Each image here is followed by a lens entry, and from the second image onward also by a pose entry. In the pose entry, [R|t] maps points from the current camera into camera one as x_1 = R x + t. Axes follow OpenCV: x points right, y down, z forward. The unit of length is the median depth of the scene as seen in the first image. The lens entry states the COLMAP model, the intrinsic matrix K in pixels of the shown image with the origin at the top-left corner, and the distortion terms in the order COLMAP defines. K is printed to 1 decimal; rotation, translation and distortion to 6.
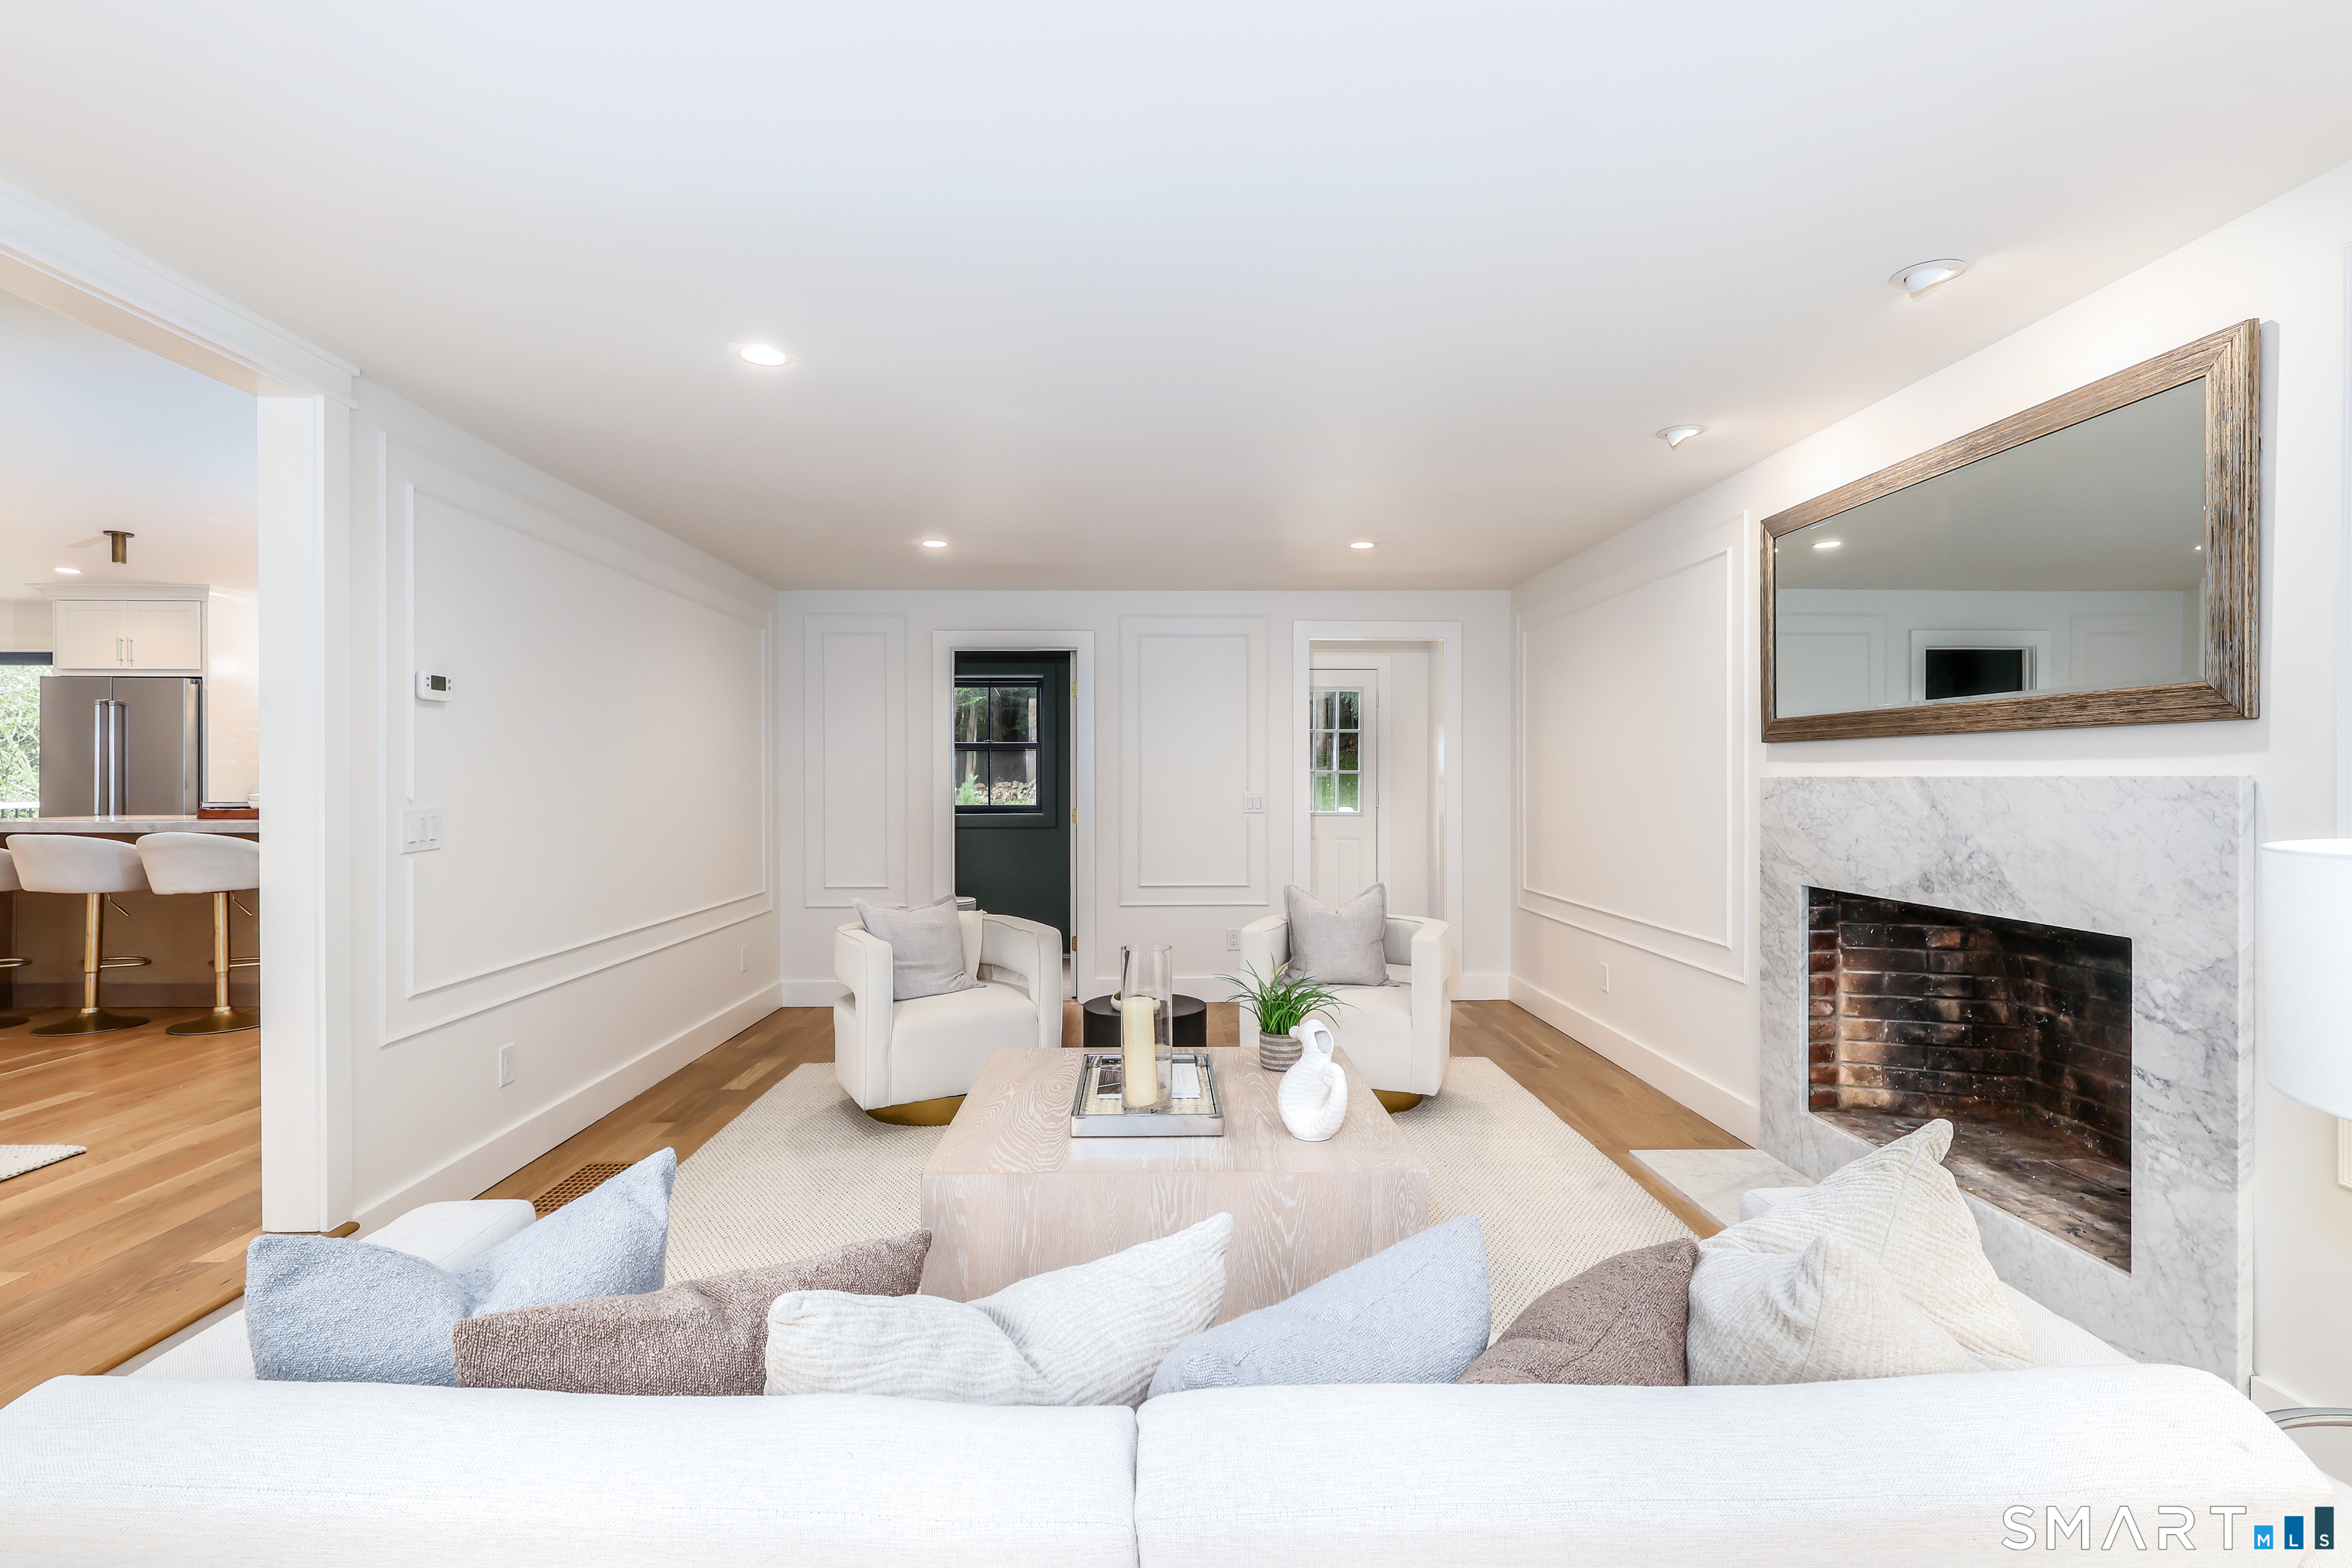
lens RADIAL K [[1102.5, 0, 1195.0], [0, 1102.5, 777.0], [0, 0, 1]] dist [-0.004988, 0.002267]
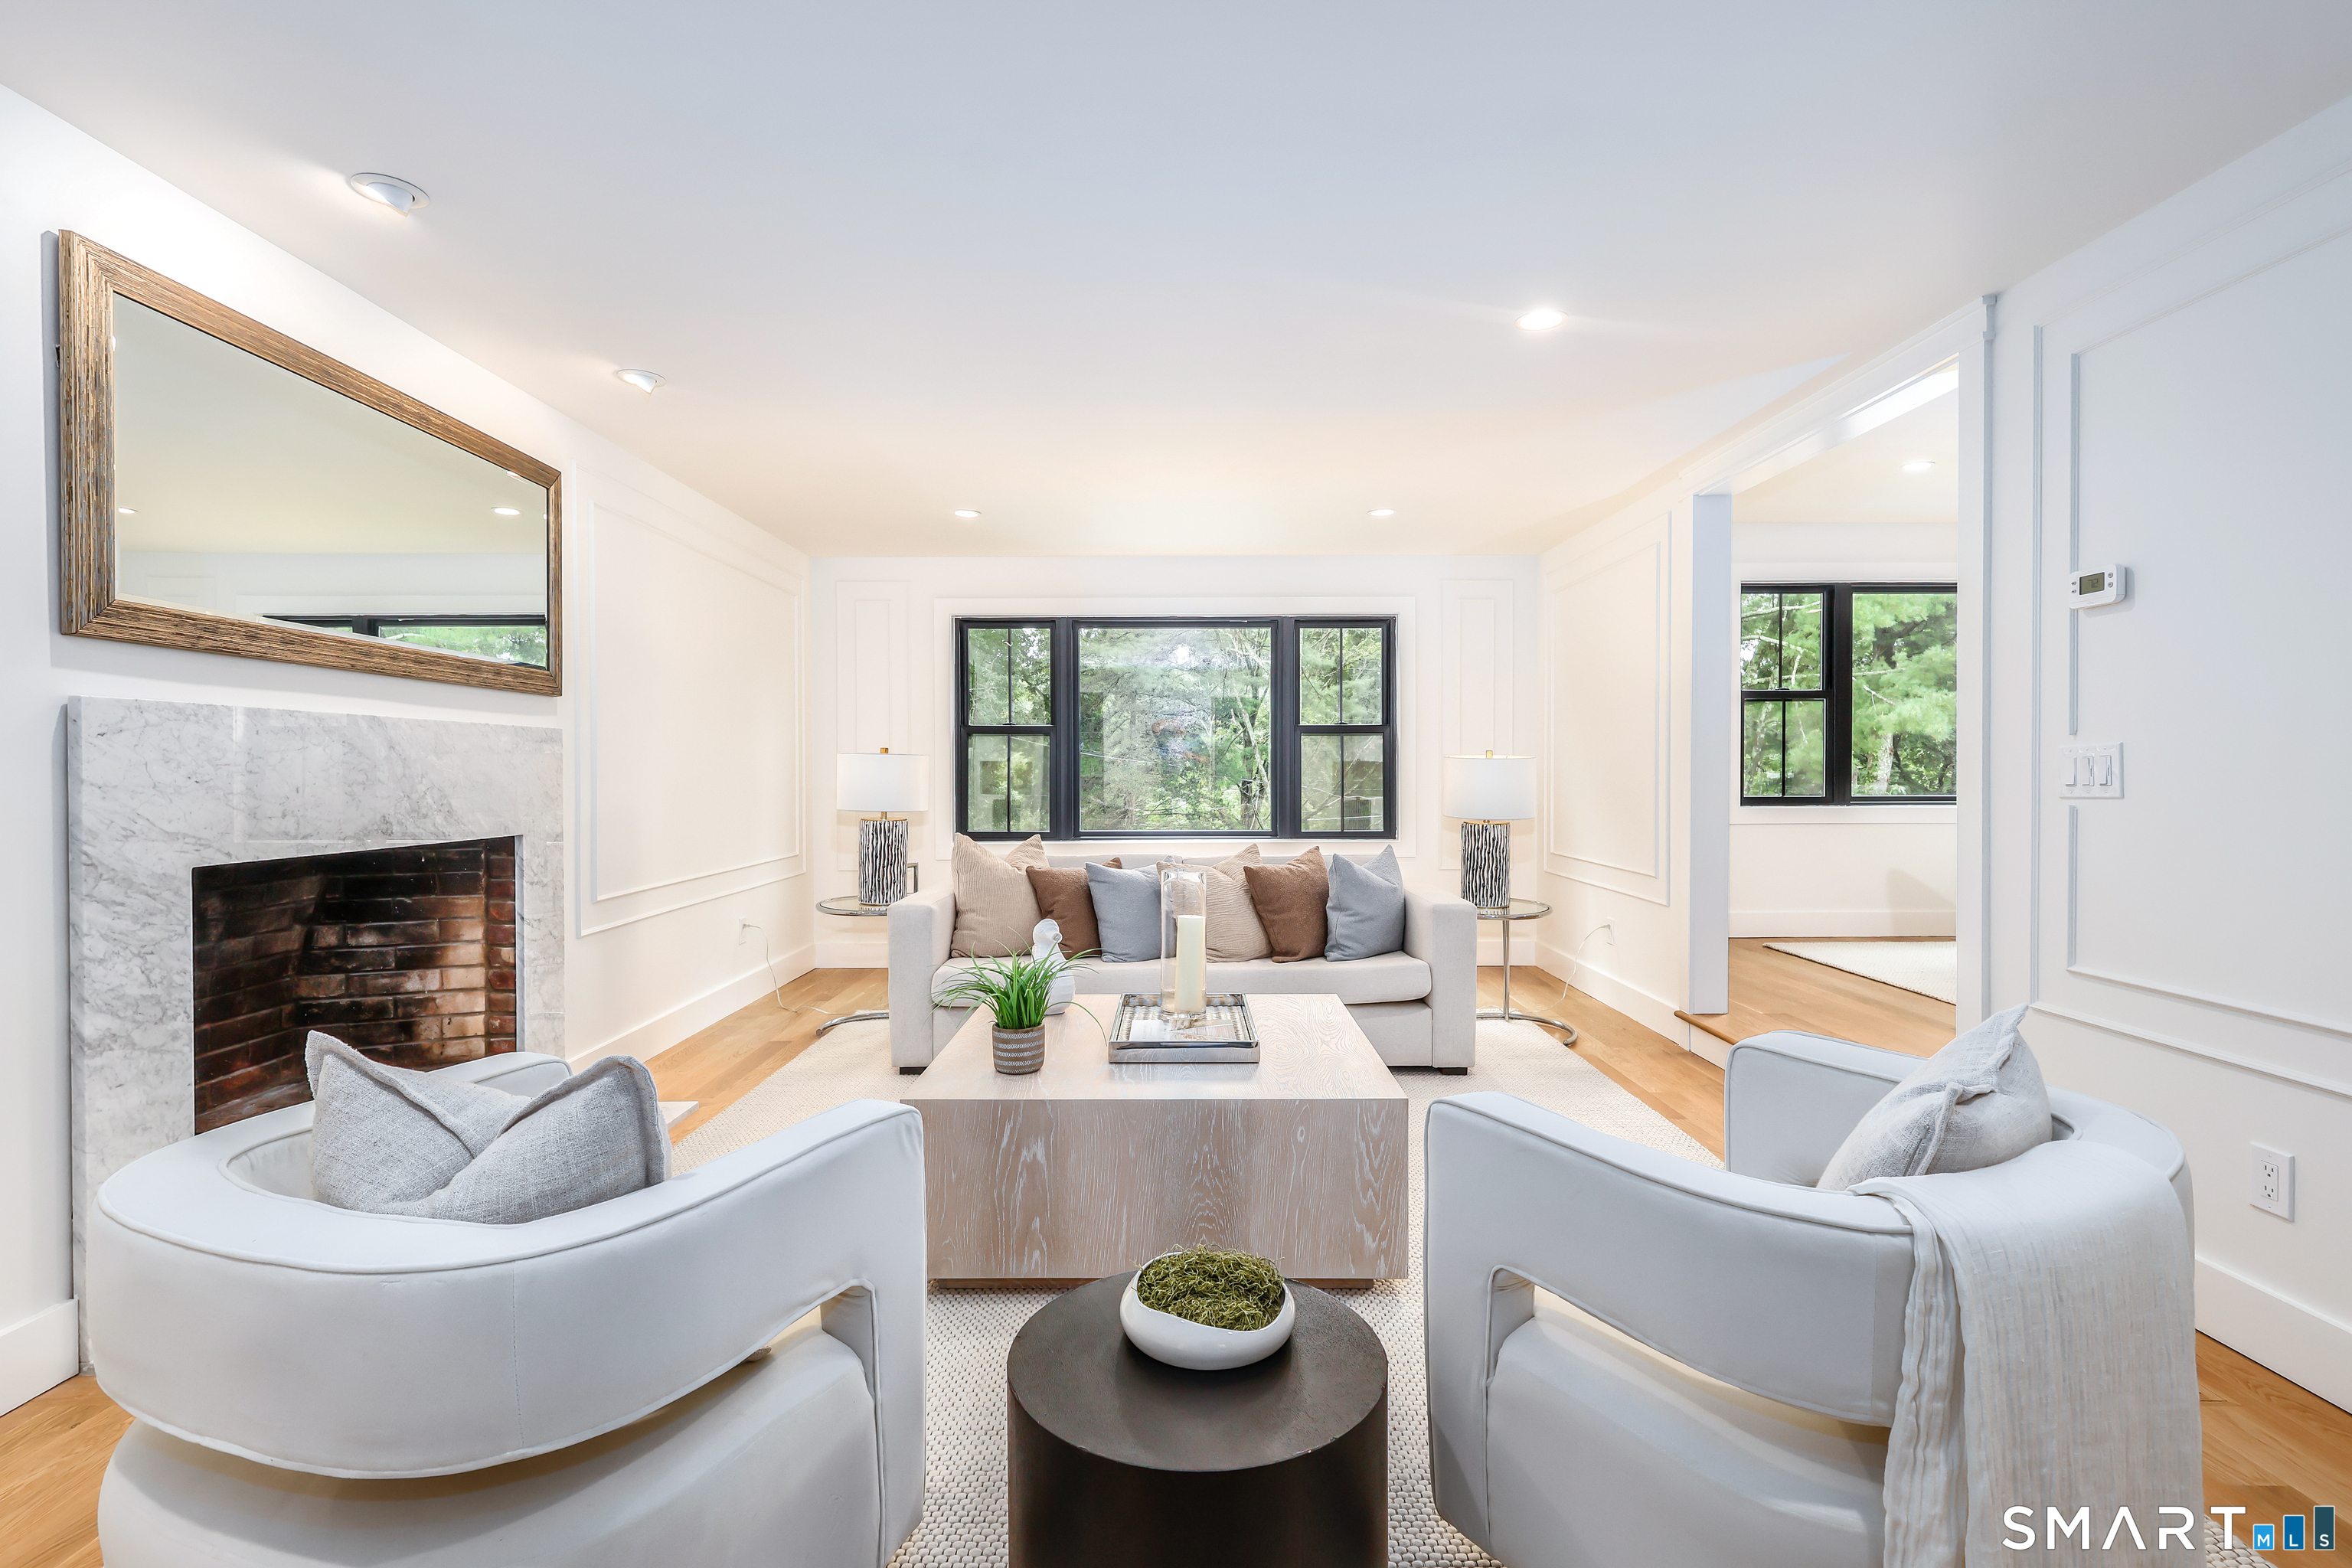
lens RADIAL K [[1102.5, 0, 1188.2], [0, 1102.5, 780.6], [0, 0, 1]] dist [-0.004988, 0.002267]
pose [[-0.999466, 0.002077, 0.032621, -0.080995], [0.002276, 0.999979, 0.006058, 0.051947], [-0.032608, 0.006129, -0.999449, 1.954133]]
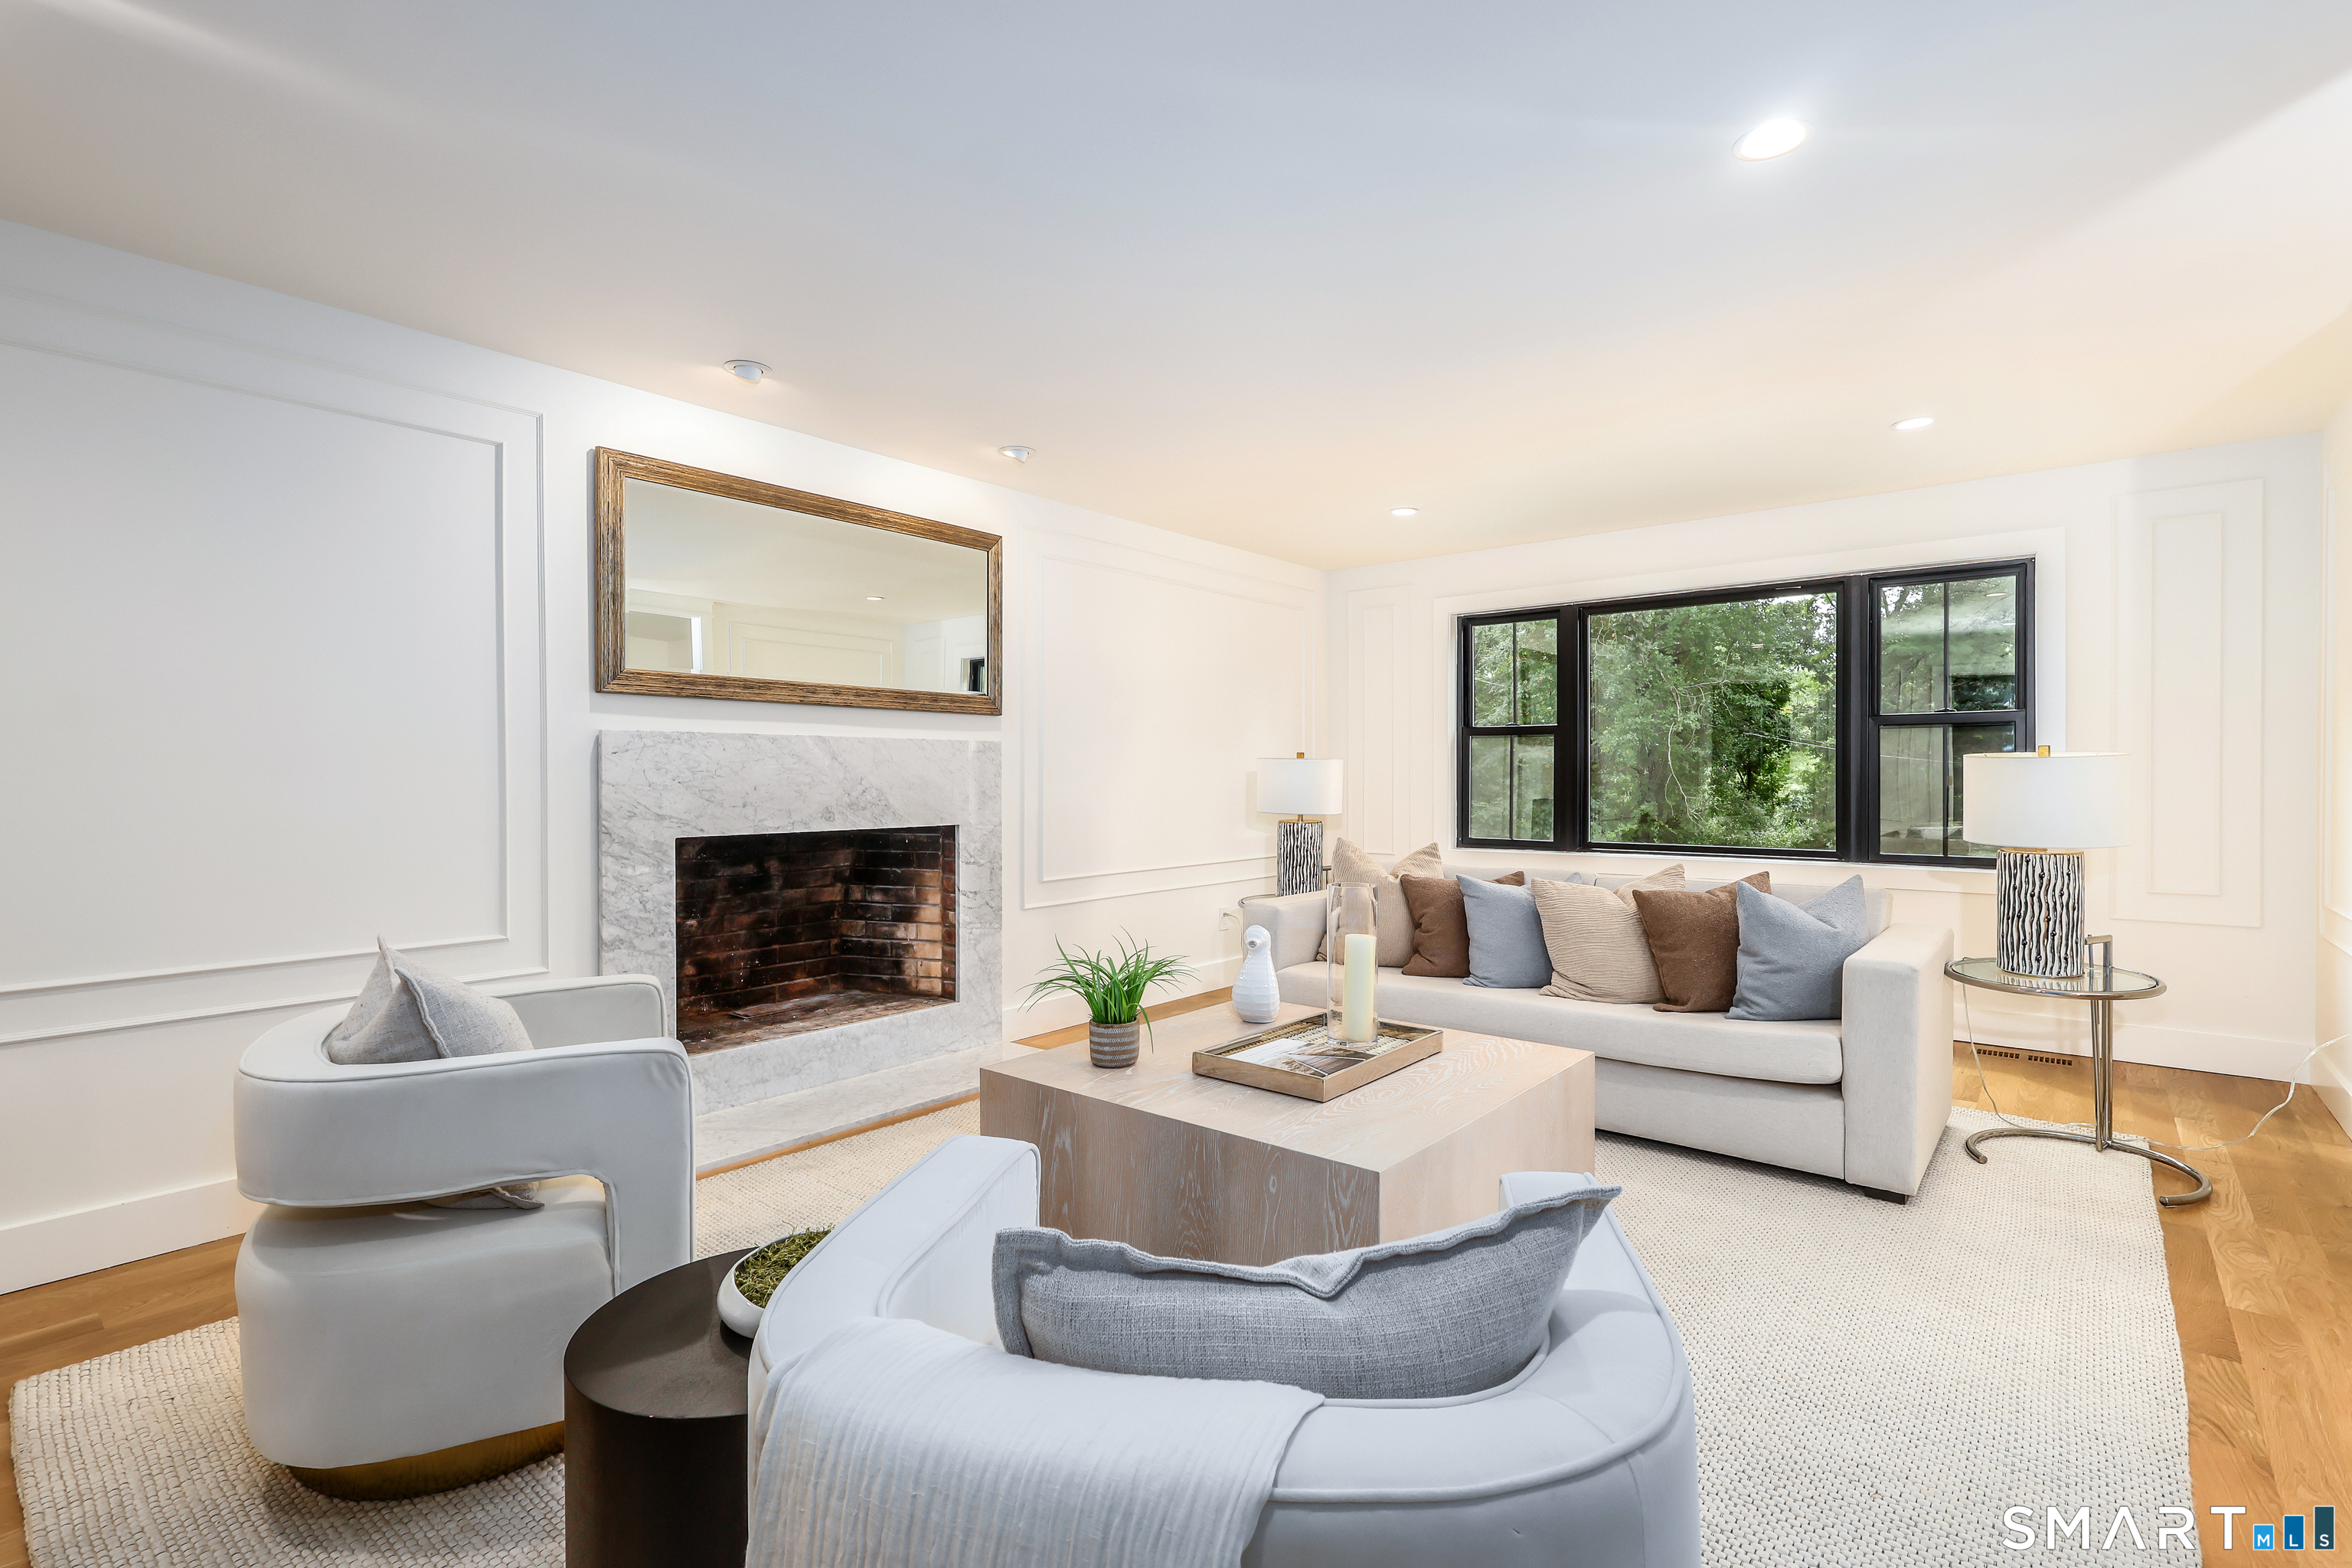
lens RADIAL K [[1102.5, 0, 1158.8], [0, 1102.5, 785.2], [0, 0, 1]] dist [-0.004988, 0.002267]
pose [[-0.738537, -0.004728, 0.674197, -0.555945], [-0.000065, 0.999976, 0.006942, 0.050563], [-0.674213, 0.005083, -0.738519, 1.730544]]
